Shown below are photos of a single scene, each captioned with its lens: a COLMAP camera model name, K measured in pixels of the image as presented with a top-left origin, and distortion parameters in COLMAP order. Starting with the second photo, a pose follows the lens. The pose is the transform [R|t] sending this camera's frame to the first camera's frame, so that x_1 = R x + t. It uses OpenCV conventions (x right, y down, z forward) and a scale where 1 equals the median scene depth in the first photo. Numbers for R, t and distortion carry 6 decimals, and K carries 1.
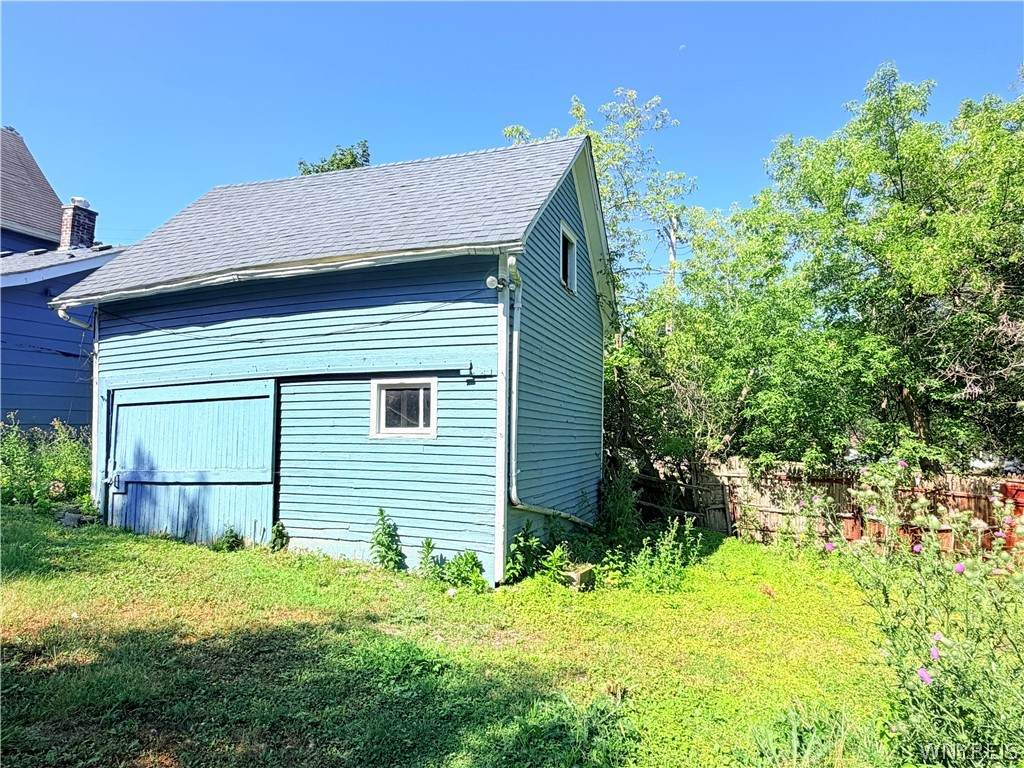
lens RADIAL K [[605.6, 0, 512.0], [0, 605.6, 384.0], [0, 0, 1]] dist [0.001640, -0.000718]
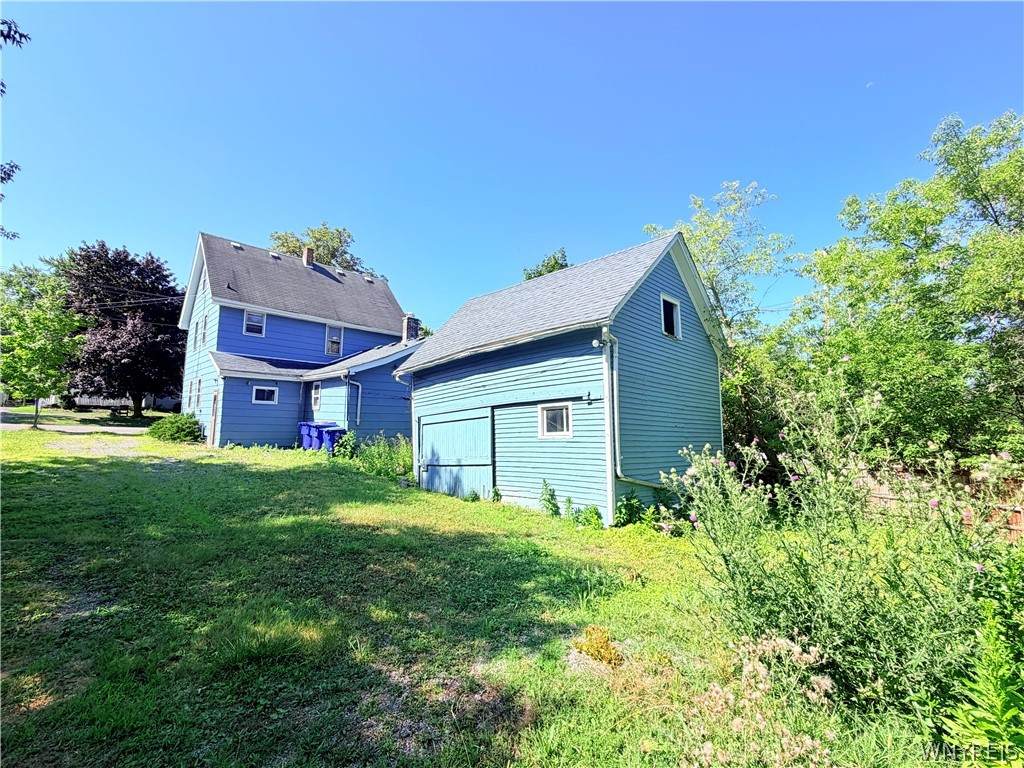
lens RADIAL K [[456.3, 0, 512.0], [0, 456.3, 384.0], [0, 0, 1]] dist [-0.000016, 0.000014]
pose [[0.904671, -0.068760, -0.420526, 0.250745], [0.048817, 0.997121, -0.058020, 0.005510], [0.423305, 0.031960, 0.905423, -0.213301]]
